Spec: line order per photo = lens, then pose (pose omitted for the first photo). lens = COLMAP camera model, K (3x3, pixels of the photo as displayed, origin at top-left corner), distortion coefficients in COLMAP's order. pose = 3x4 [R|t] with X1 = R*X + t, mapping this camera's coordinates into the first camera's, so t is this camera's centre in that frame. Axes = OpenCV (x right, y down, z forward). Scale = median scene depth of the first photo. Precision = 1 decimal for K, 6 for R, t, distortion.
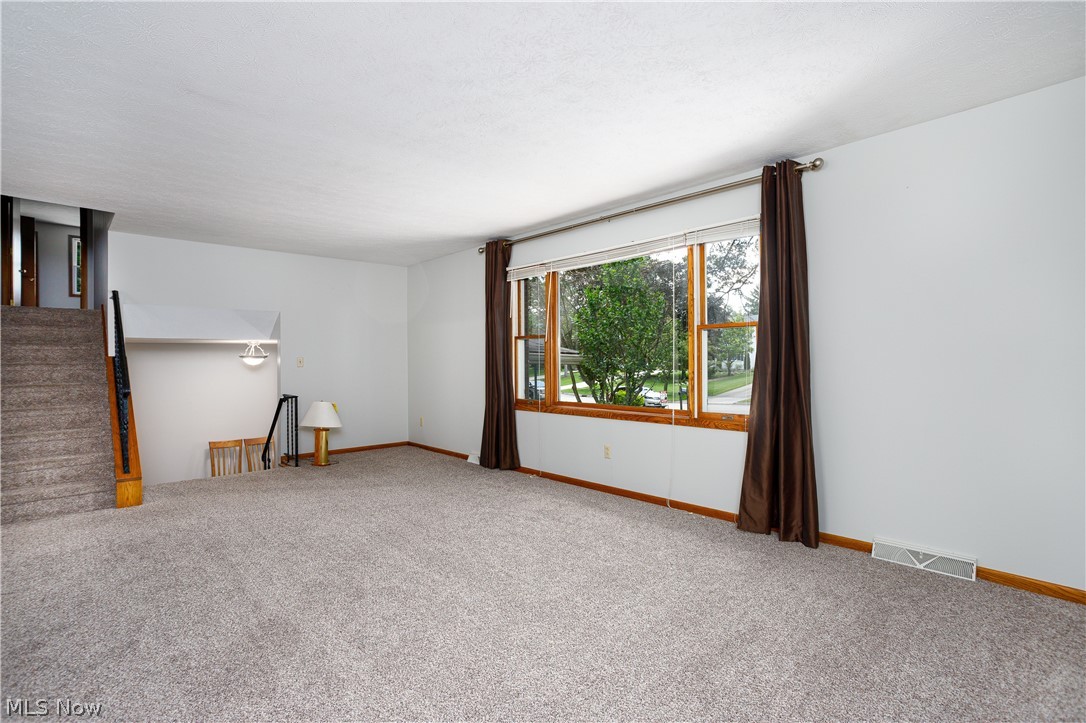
lens RADIAL K [[532.9, 0, 543.0], [0, 532.9, 361.5], [0, 0, 1]] dist [-0.000680, 0.001342]
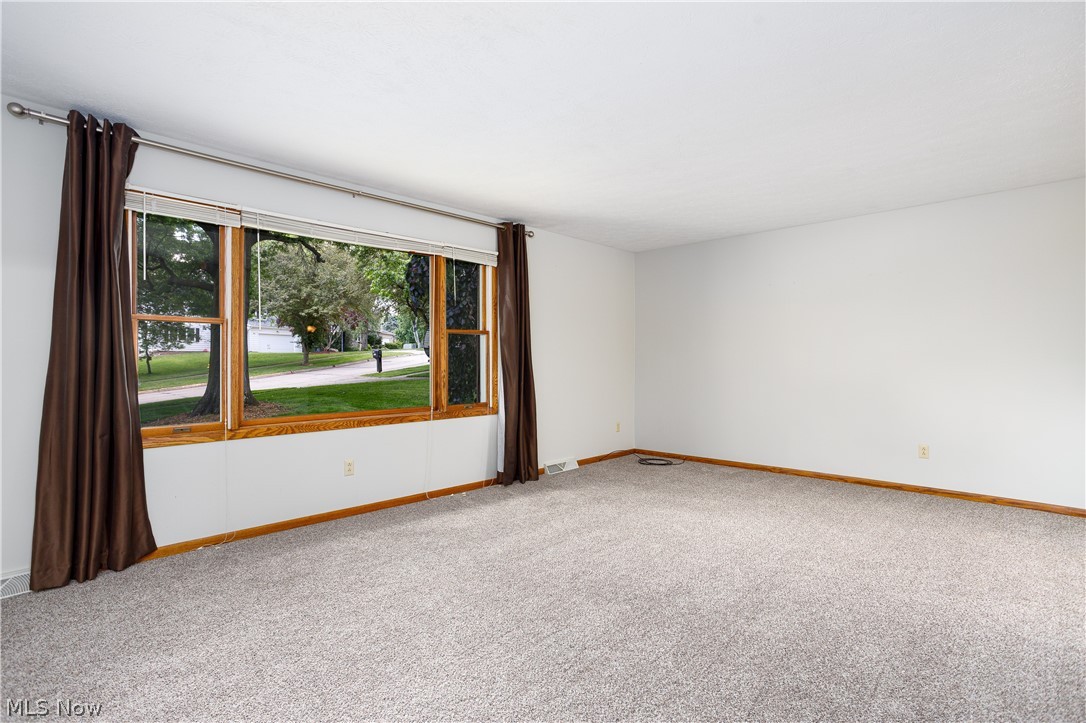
lens RADIAL K [[532.9, 0, 543.0], [0, 532.9, 361.5], [0, 0, 1]] dist [-0.000680, 0.001342]
pose [[-0.055496, 0.014200, 0.998358, -0.785718], [0.010683, 0.999850, -0.013627, 0.018102], [-0.998402, 0.009910, -0.055640, 0.796104]]
